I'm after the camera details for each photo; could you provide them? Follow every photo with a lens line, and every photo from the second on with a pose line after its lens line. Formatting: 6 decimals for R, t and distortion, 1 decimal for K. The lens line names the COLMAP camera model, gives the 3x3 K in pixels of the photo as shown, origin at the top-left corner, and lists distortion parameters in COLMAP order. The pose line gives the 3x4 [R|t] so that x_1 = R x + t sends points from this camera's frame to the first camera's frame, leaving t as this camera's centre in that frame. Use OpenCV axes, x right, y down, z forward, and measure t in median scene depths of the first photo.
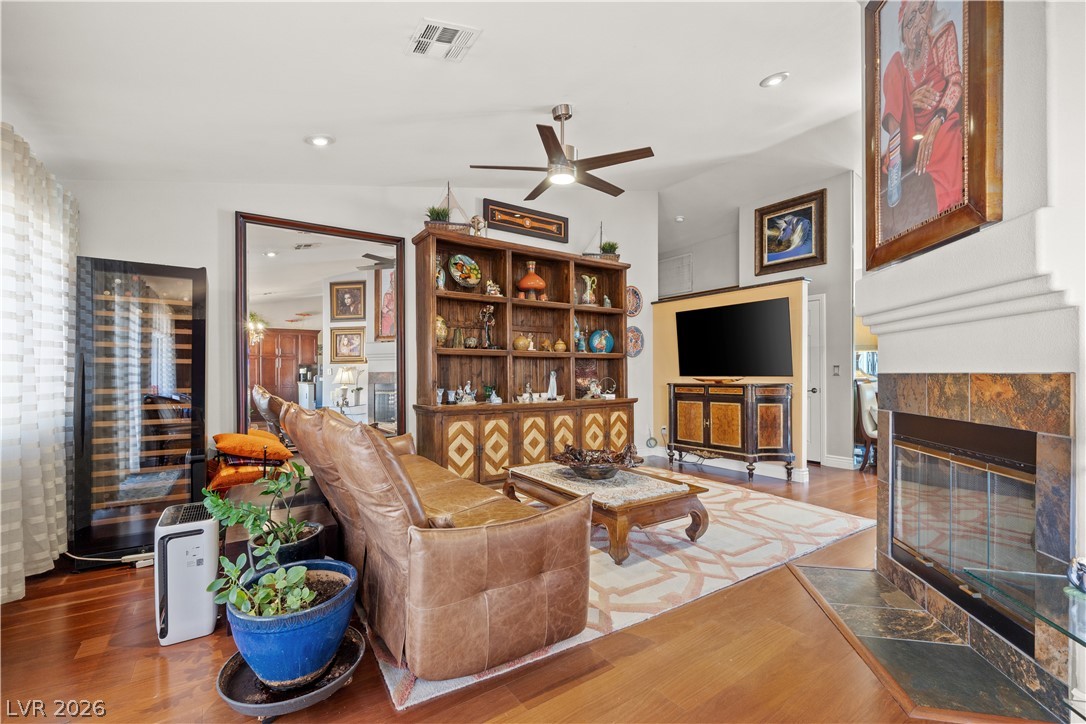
lens RADIAL K [[472.9, 0, 547.8], [0, 472.9, 372.0], [0, 0, 1]] dist [0.002057, -0.001192]
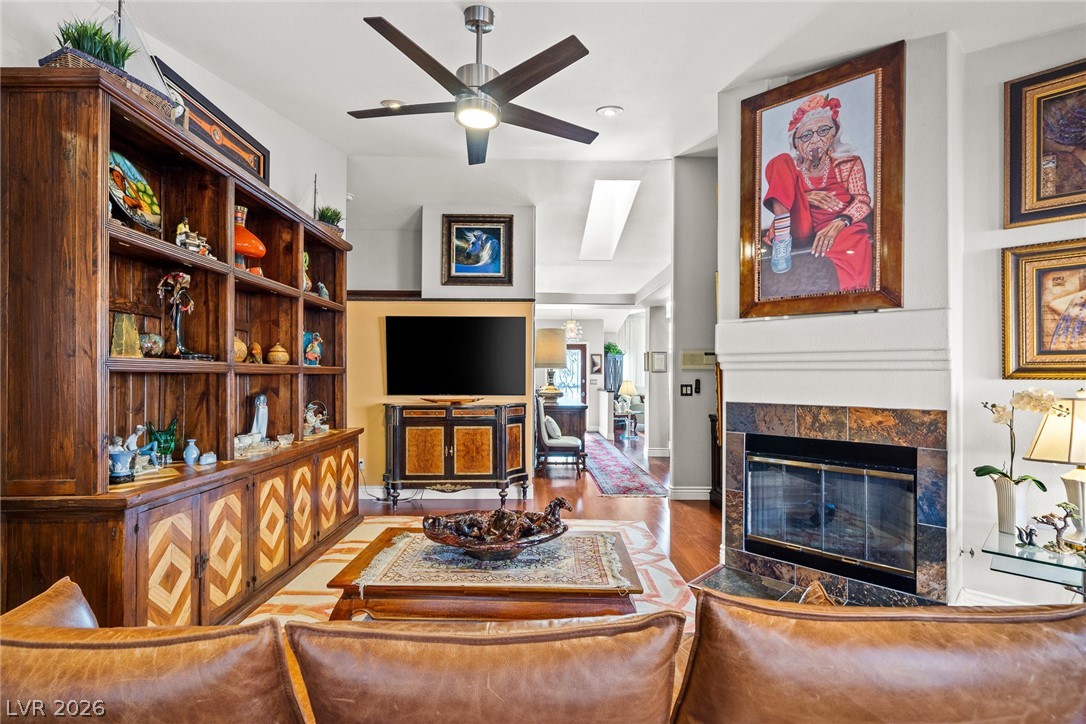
lens RADIAL K [[497.0, 0, 545.4], [0, 497.0, 370.0], [0, 0, 1]] dist [0.003048, -0.000390]
pose [[0.557619, 0.014591, 0.829969, -0.351873], [-0.008979, 0.999893, -0.011546, -0.033910], [-0.830048, -0.001013, 0.557690, 0.380532]]
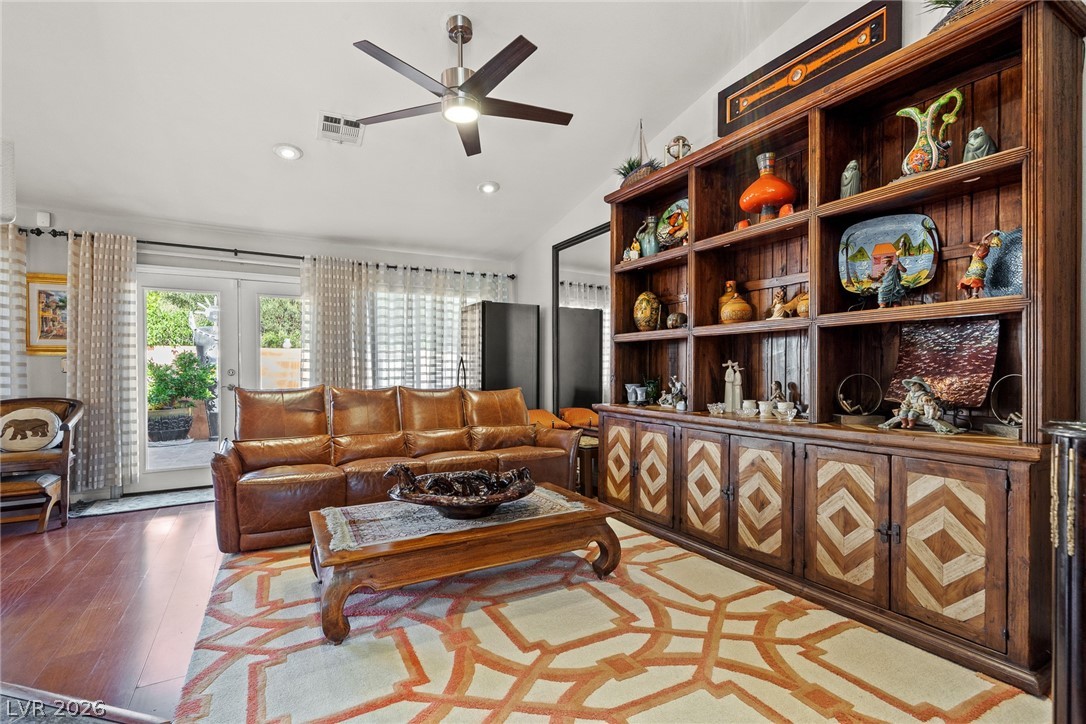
lens RADIAL K [[497.0, 0, 545.8], [0, 497.0, 368.3], [0, 0, 1]] dist [0.003048, -0.000390]
pose [[-0.081325, -0.004334, -0.996678, 0.588363], [-0.000470, 0.999991, -0.004310, 0.011612], [0.996687, 0.000118, -0.081327, 0.858597]]
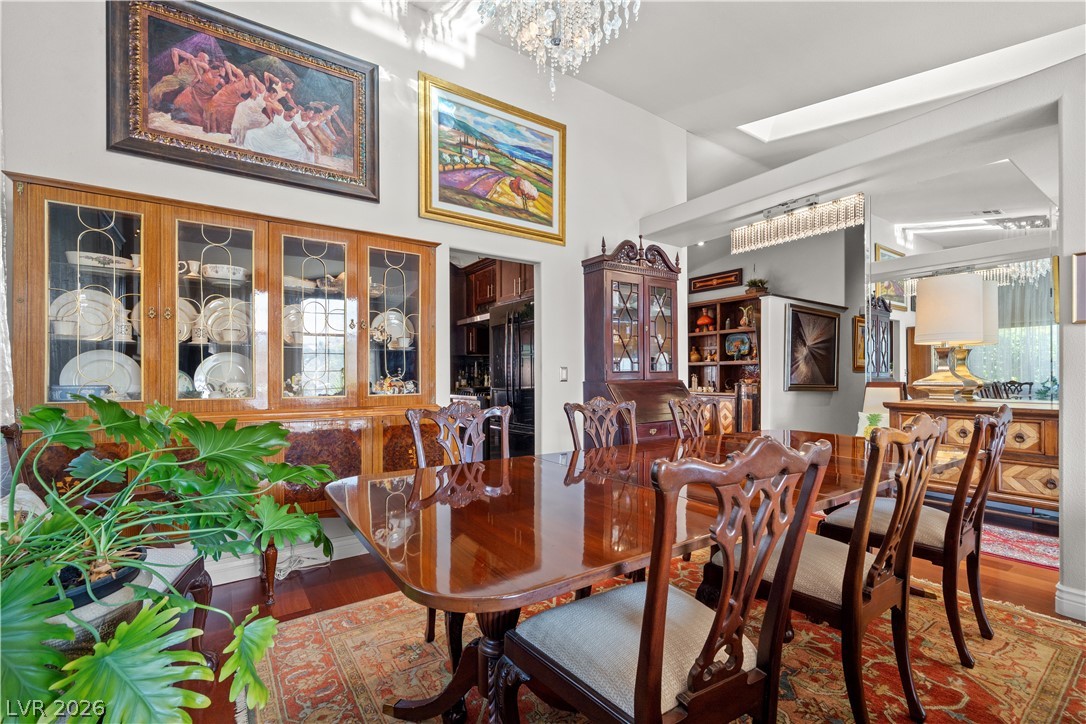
lens RADIAL K [[472.9, 0, 541.5], [0, 472.9, 373.9], [0, 0, 1]] dist [0.002057, -0.001192]
pose [[0.004285, -0.003193, -0.999986, 1.766691], [0.000301, 0.999995, -0.003192, 0.005293], [0.999991, -0.000288, 0.004286, 0.443809]]
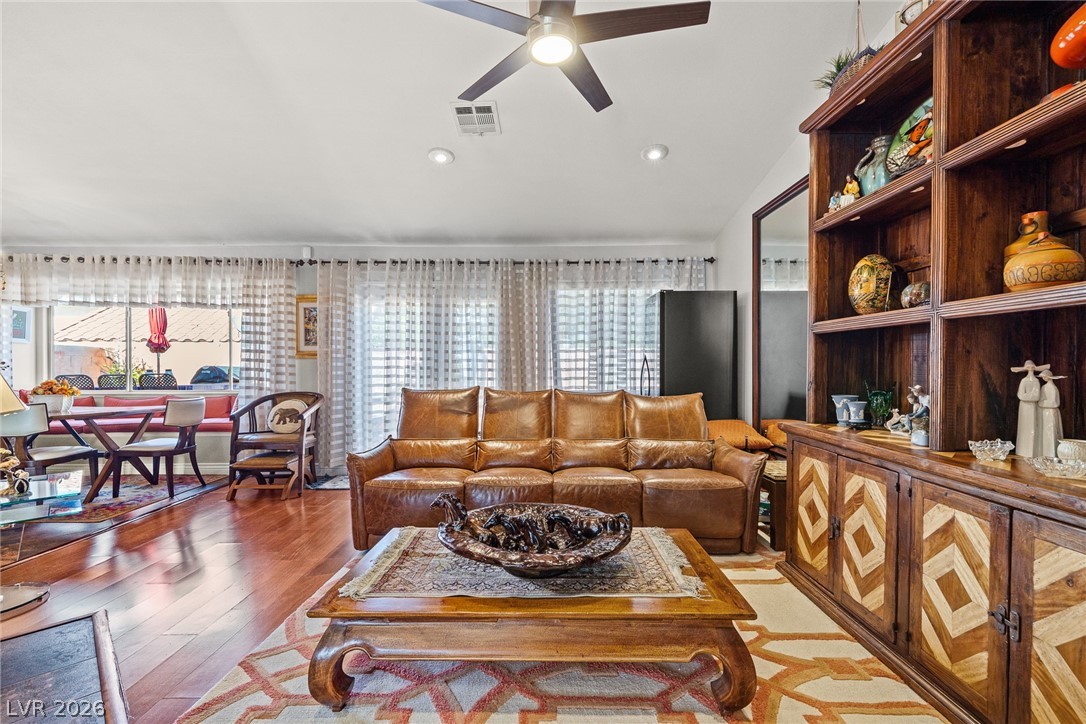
lens RADIAL K [[472.9, 0, 548.4], [0, 472.9, 367.9], [0, 0, 1]] dist [0.002057, -0.001192]
pose [[-0.559163, 0.003002, -0.829052, 0.381495], [-0.001010, 0.999990, 0.004302, 0.001945], [0.829057, 0.003243, -0.559155, 0.952540]]
